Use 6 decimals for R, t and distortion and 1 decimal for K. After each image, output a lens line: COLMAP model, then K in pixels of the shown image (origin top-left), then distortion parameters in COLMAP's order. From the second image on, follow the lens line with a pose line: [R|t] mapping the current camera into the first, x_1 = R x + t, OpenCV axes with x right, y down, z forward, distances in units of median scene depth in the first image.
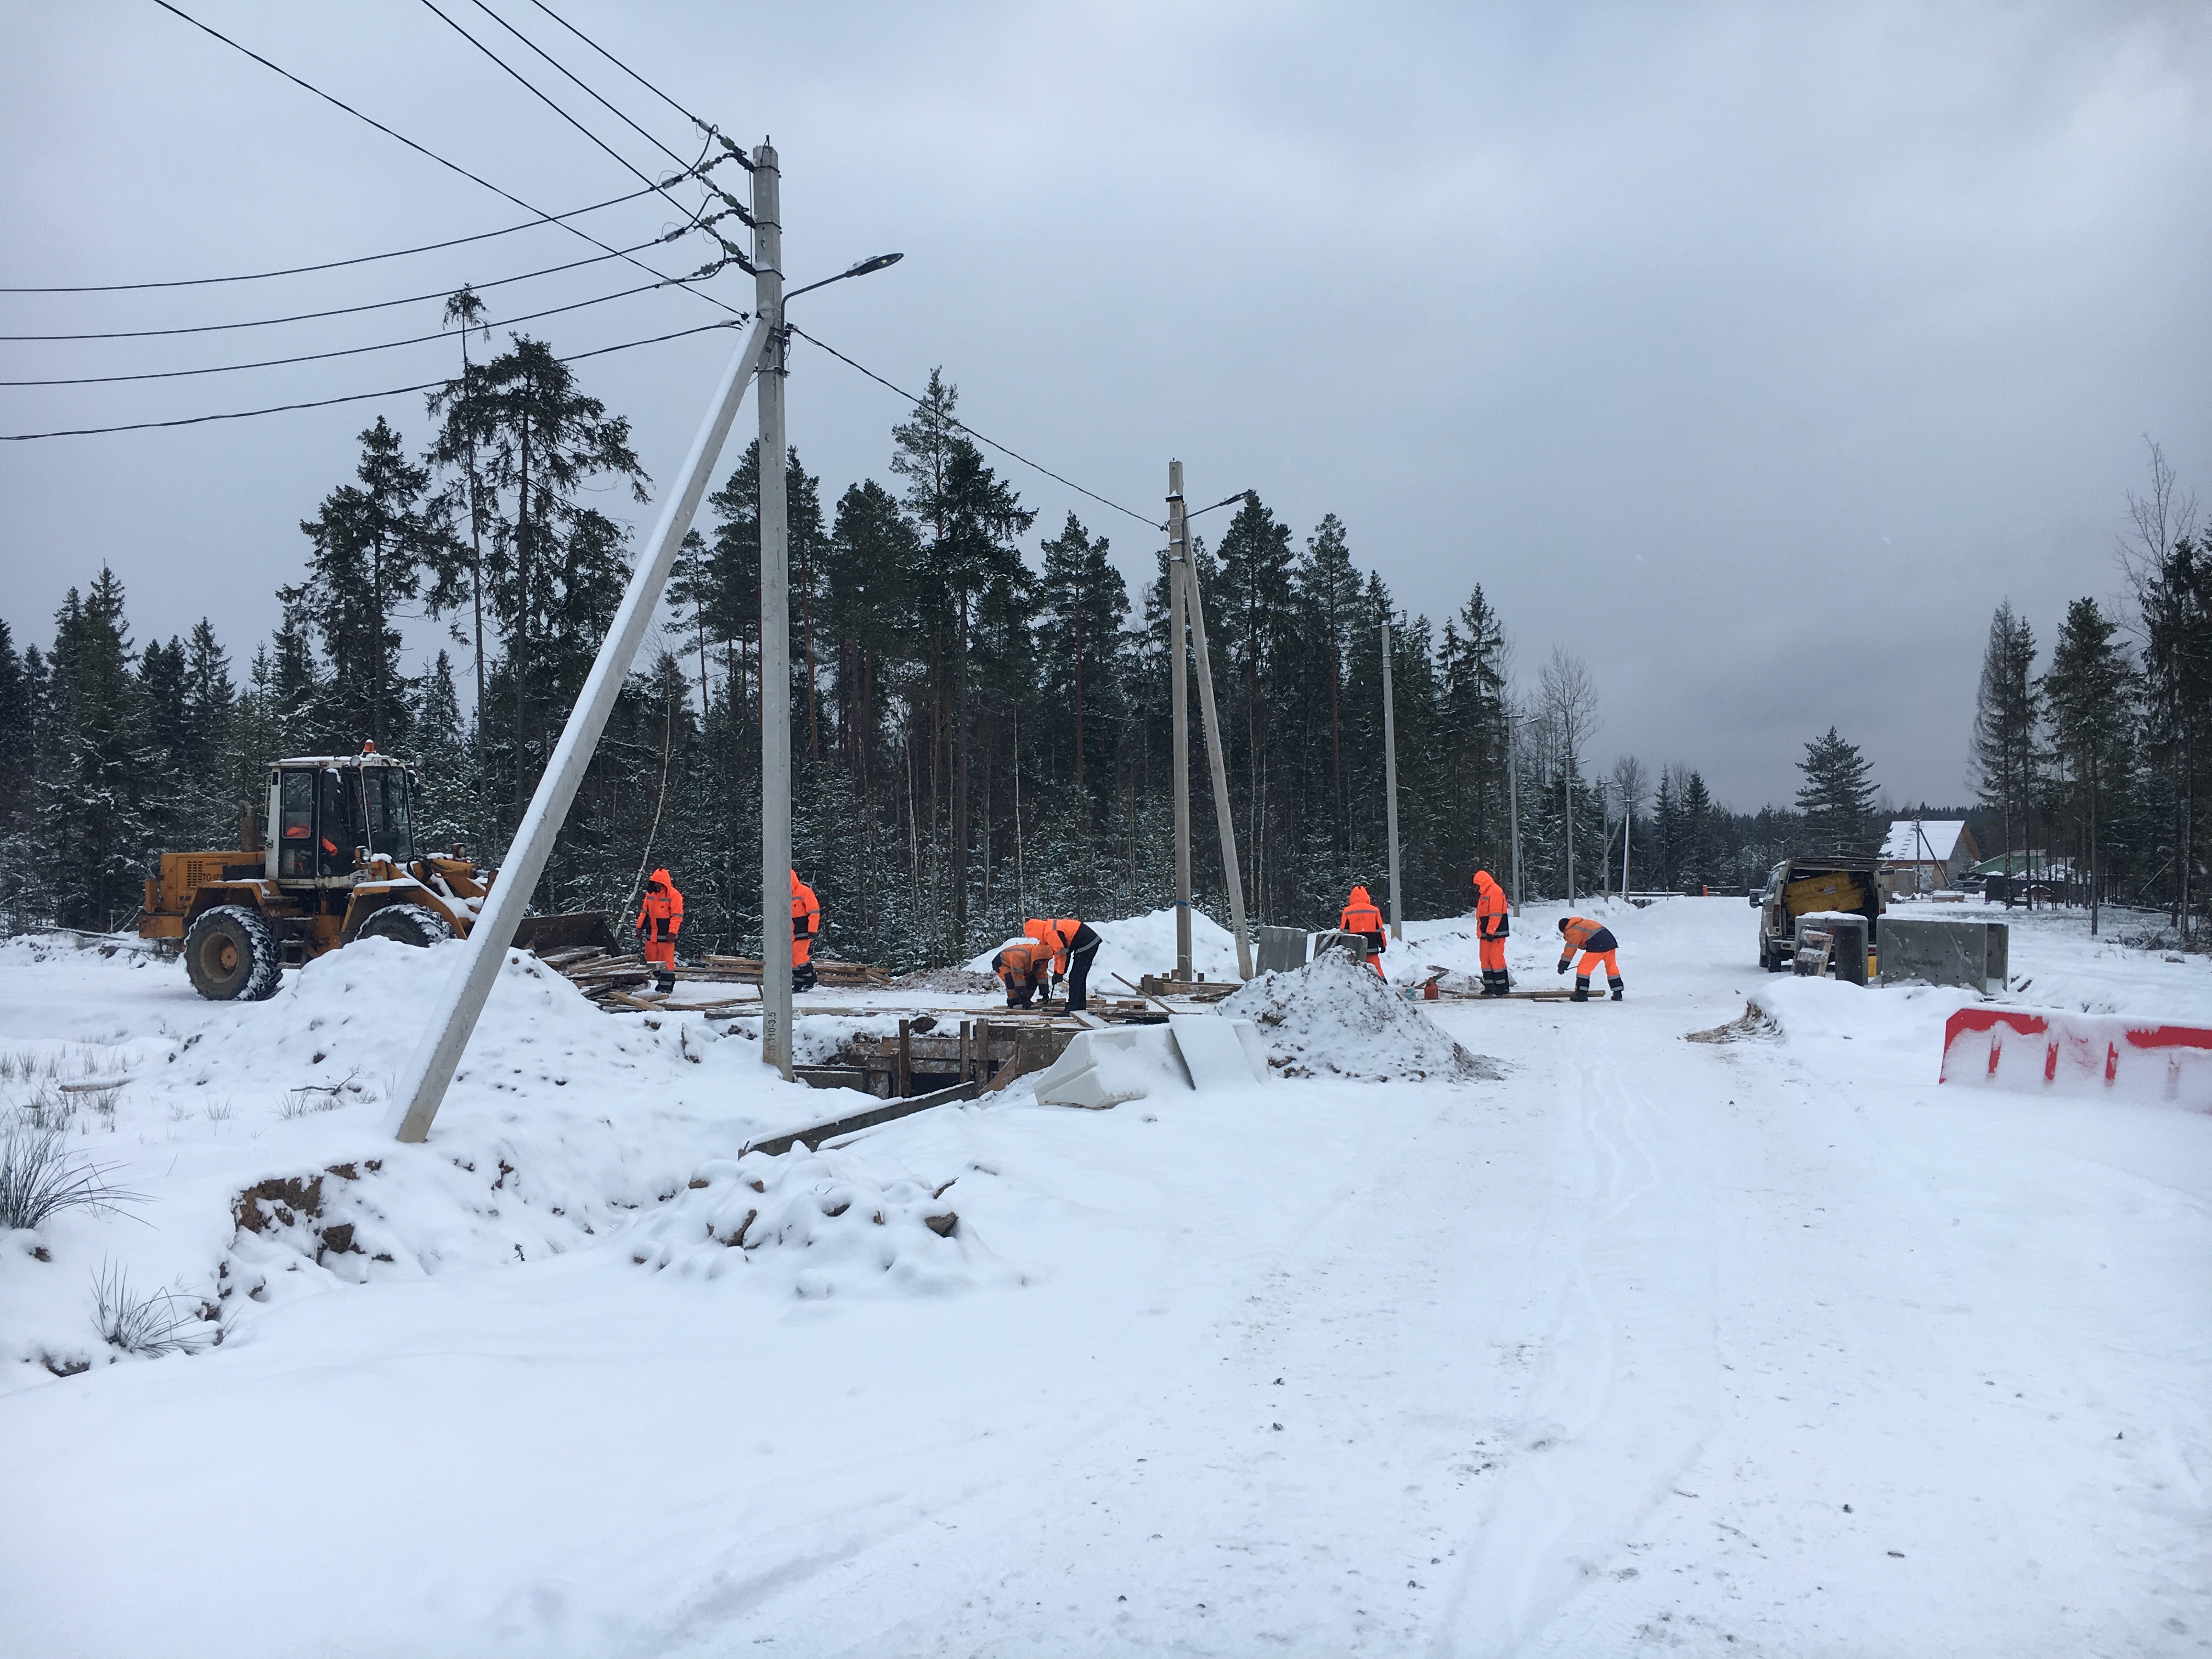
lens RADIAL K [[1872.7, 0, 1106.0], [0, 1872.7, 829.5], [0, 0, 1]] dist [0.073063, -0.097757]
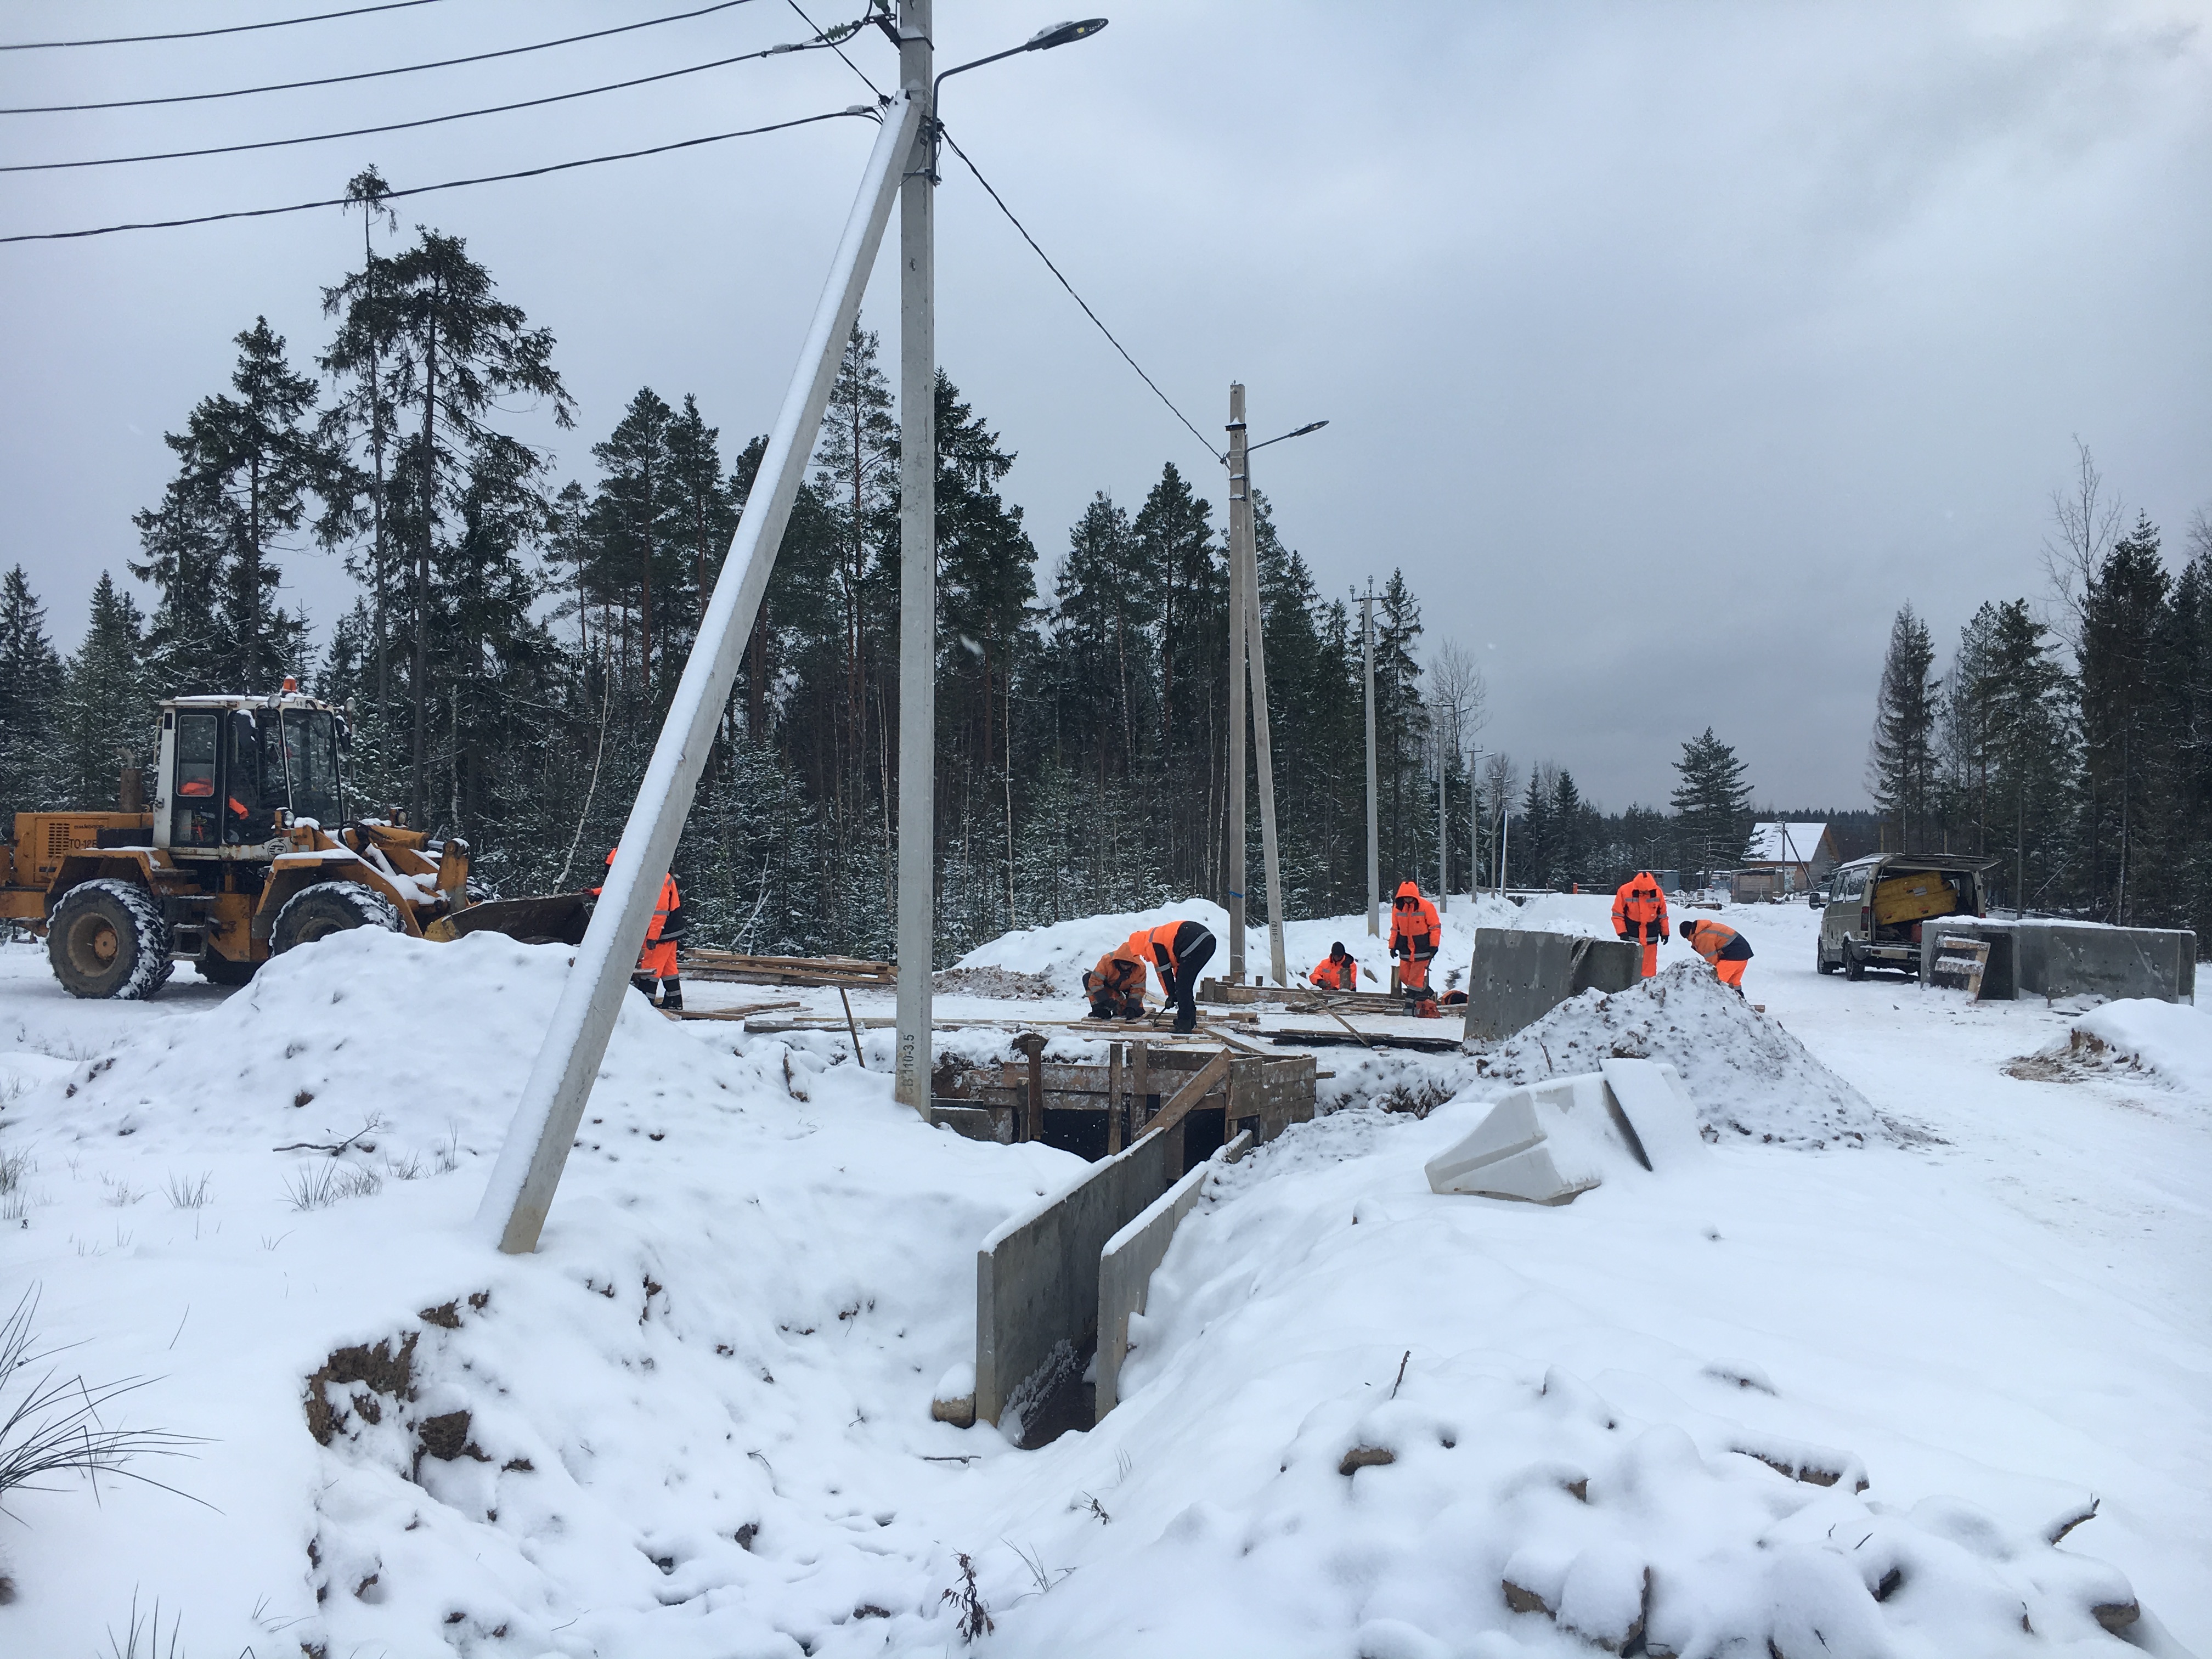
lens RADIAL K [[1872.7, 0, 1106.0], [0, 1872.7, 829.5], [0, 0, 1]] dist [0.073063, -0.097757]
pose [[0.996288, 0.018711, 0.084021, -0.068852], [-0.019192, 0.999804, 0.004926, 0.004437], [-0.083912, -0.006520, 0.996452, 0.105378]]
